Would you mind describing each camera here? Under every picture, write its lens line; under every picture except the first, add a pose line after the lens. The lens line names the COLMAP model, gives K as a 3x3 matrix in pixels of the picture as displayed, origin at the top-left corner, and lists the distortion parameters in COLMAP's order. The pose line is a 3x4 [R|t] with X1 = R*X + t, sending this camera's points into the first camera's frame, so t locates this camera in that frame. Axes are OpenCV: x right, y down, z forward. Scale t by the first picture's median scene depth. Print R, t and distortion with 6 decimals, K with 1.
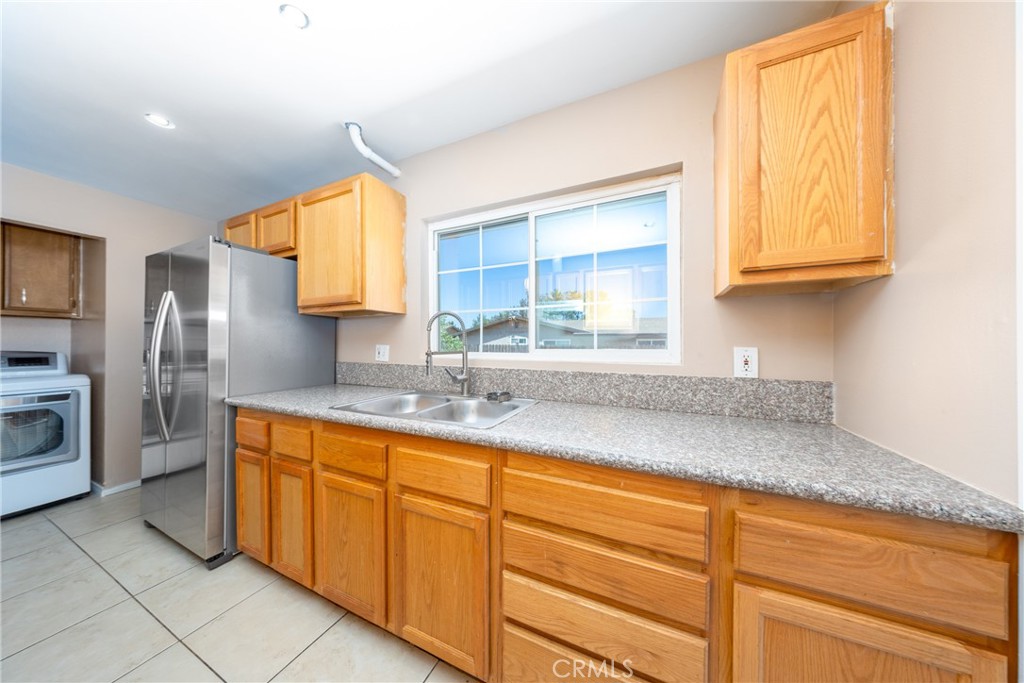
lens RADIAL K [[298.1, 0, 516.9], [0, 298.1, 344.8], [0, 0, 1]] dist [-0.000256, -0.000082]
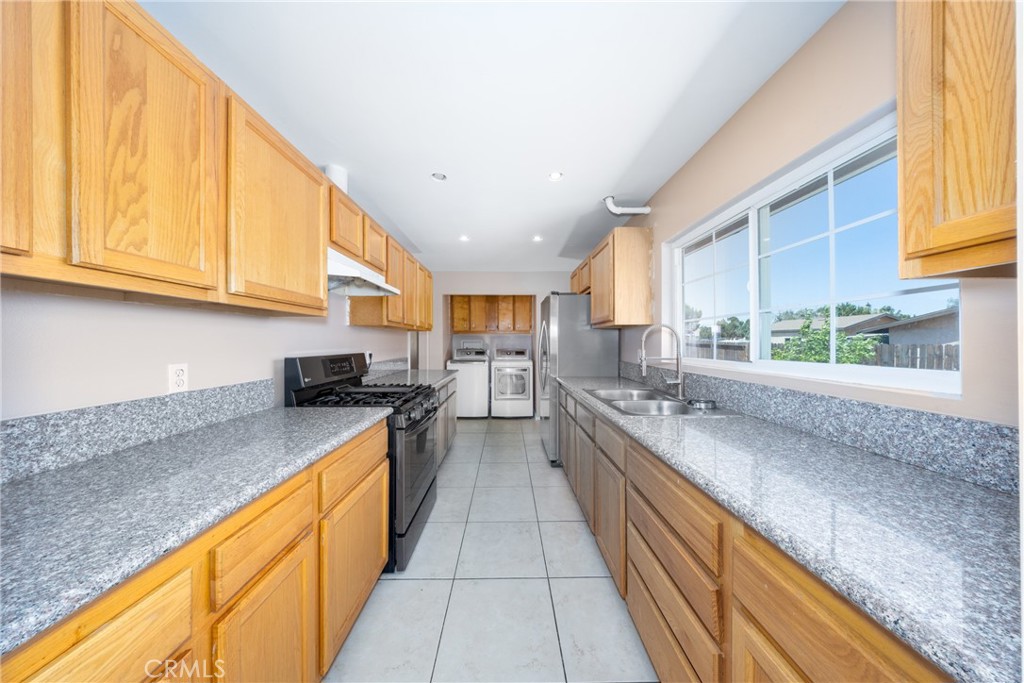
lens RADIAL K [[298.1, 0, 516.9], [0, 298.1, 344.8], [0, 0, 1]] dist [-0.000256, -0.000082]
pose [[0.439857, 0.005411, -0.898051, 0.562831], [0.000698, 0.999979, 0.006366, -0.035649], [0.898067, -0.003427, 0.439844, -0.036018]]
